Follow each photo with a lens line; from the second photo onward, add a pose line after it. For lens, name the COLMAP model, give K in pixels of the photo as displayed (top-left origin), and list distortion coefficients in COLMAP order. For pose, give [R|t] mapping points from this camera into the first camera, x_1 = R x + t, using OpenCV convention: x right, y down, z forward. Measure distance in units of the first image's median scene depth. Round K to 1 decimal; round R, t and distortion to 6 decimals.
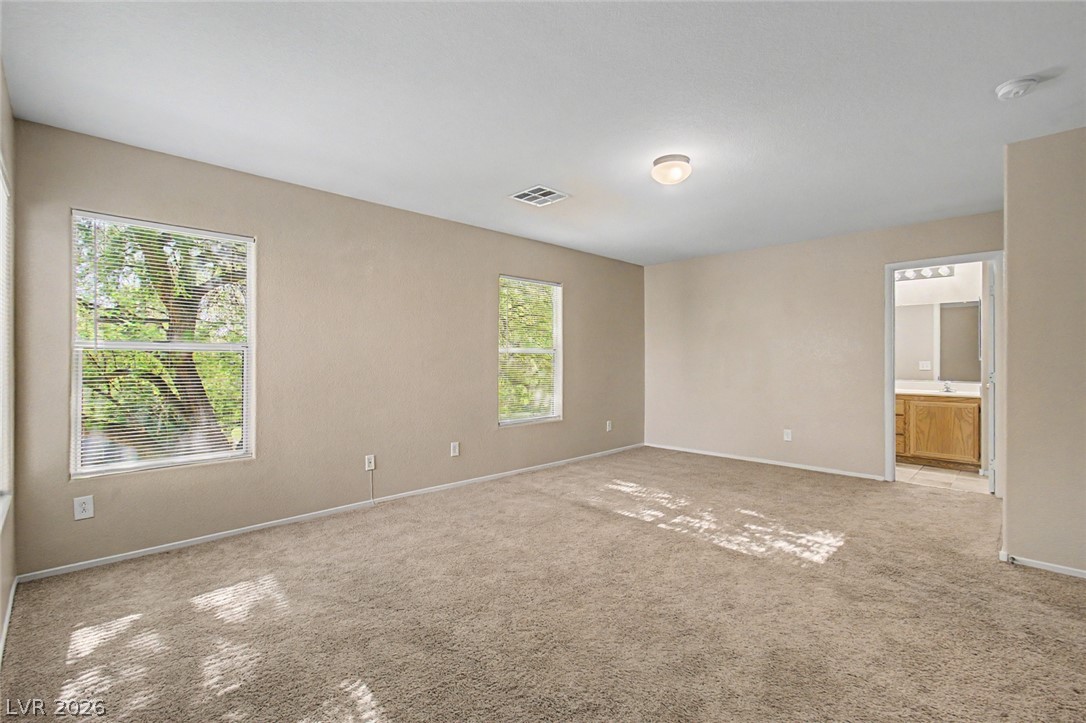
lens RADIAL K [[492.3, 0, 544.1], [0, 492.3, 359.9], [0, 0, 1]] dist [-0.010859, 0.001124]
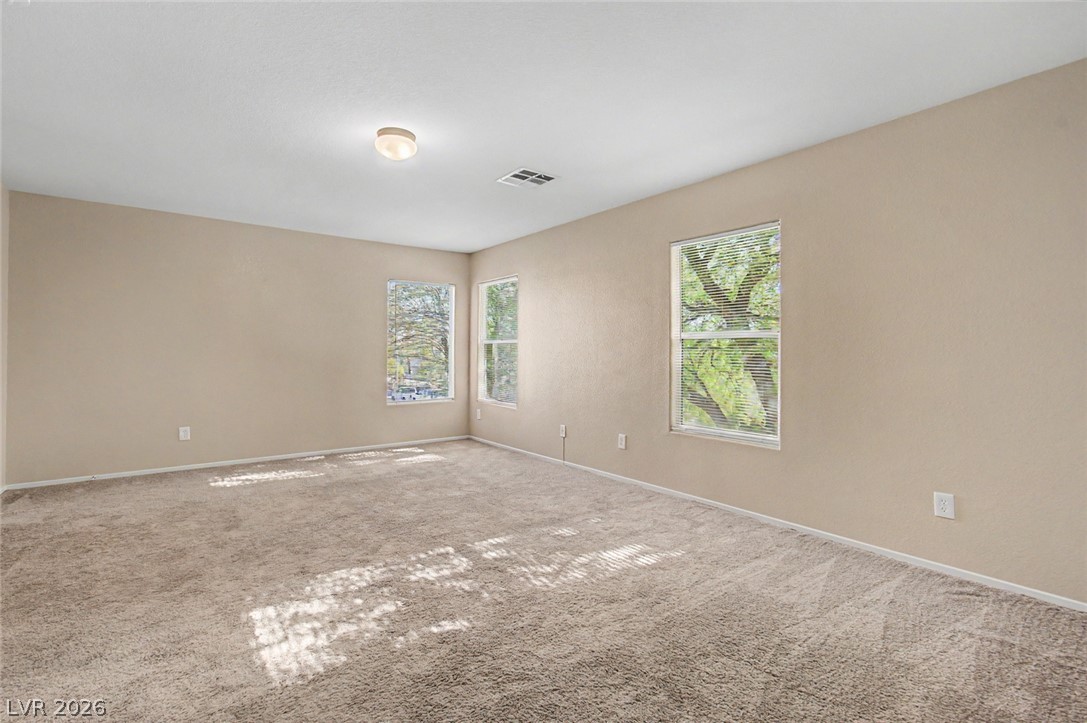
lens RADIAL K [[492.8, 0, 544.6], [0, 492.8, 359.9], [0, 0, 1]] dist [-0.010859, 0.001124]
pose [[-0.143220, 0.014096, -0.989590, 0.999799], [0.002927, 0.999900, 0.013819, 0.012280], [0.989687, -0.000917, -0.143247, 1.262148]]
